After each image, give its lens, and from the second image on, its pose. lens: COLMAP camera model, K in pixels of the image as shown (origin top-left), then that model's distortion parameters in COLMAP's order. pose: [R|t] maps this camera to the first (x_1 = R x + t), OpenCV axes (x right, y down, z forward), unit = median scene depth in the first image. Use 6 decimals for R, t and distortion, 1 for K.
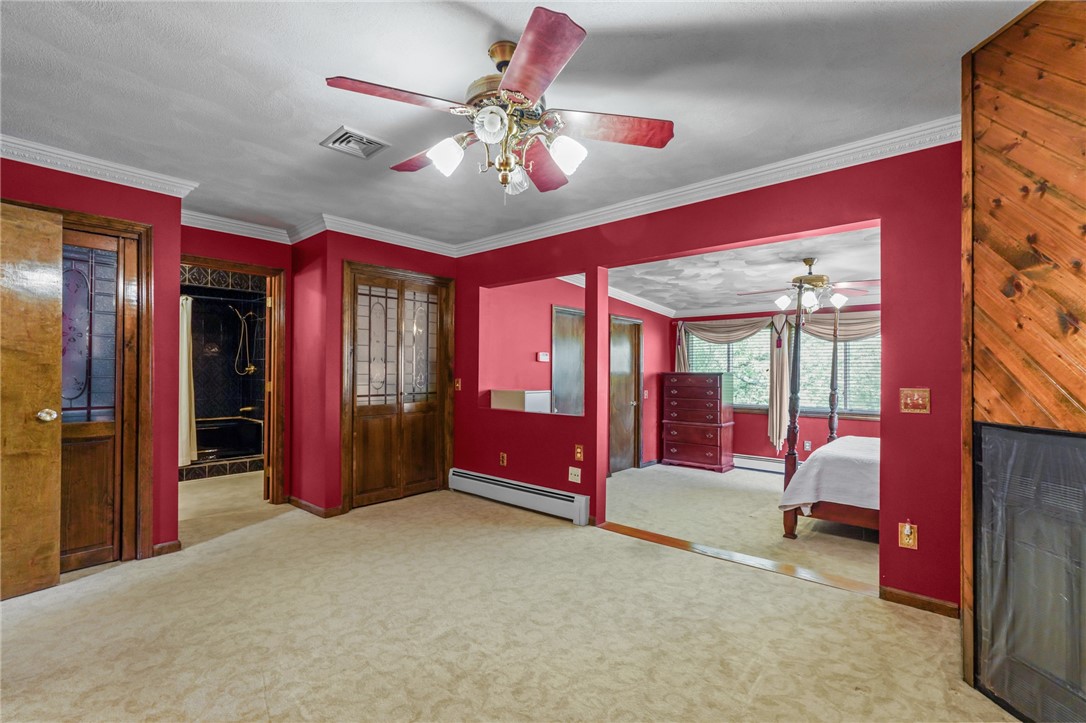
lens RADIAL K [[499.2, 0, 544.4], [0, 499.2, 369.7], [0, 0, 1]] dist [0.001009, 0.002274]
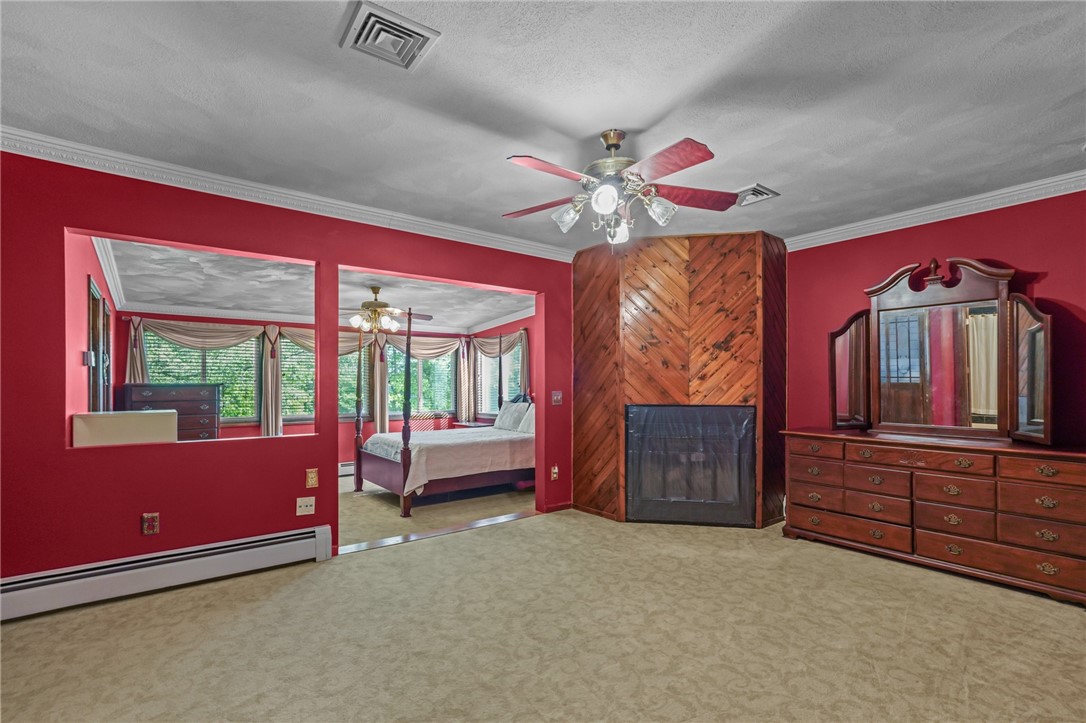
lens RADIAL K [[499.2, 0, 546.2], [0, 499.2, 381.0], [0, 0, 1]] dist [0.001009, 0.002274]
pose [[0.186605, 0.002320, 0.982432, -0.683024], [-0.002604, 0.999995, -0.001866, 0.003174], [-0.982431, -0.002210, 0.186611, 0.454008]]
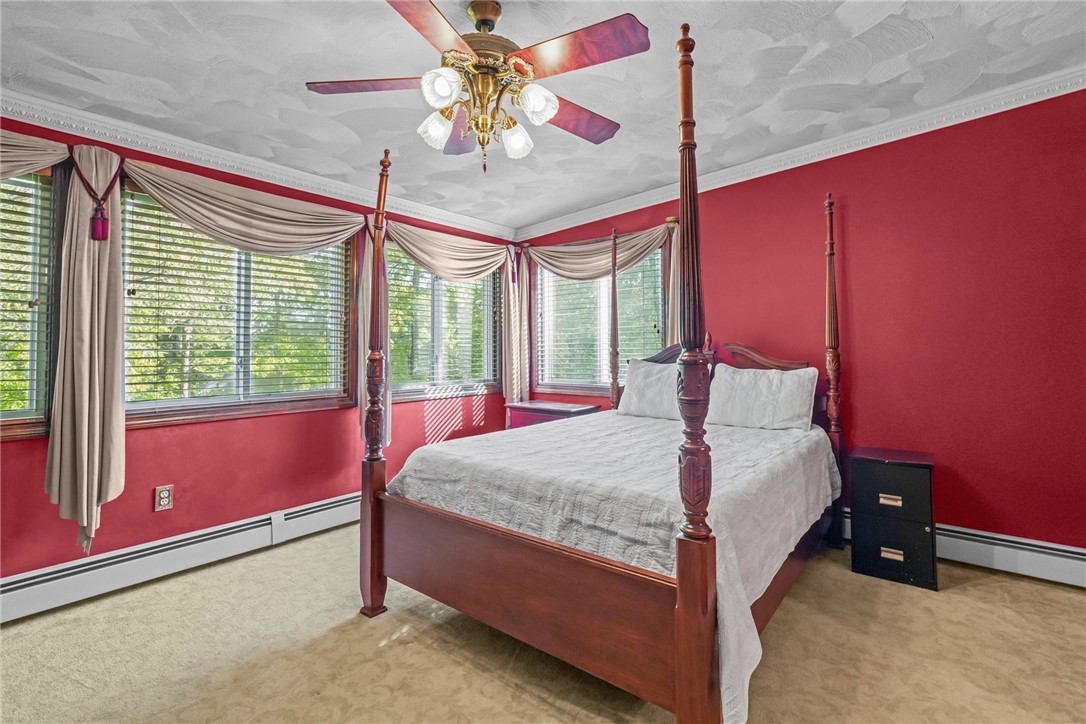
lens RADIAL K [[499.2, 0, 550.0], [0, 499.2, 330.8], [0, 0, 1]] dist [0.001009, 0.002274]
pose [[-0.049398, 0.028216, 0.998381, 0.179763], [-0.001785, 0.999597, -0.028339, 0.046958], [-0.998778, -0.003182, -0.049328, 1.164055]]
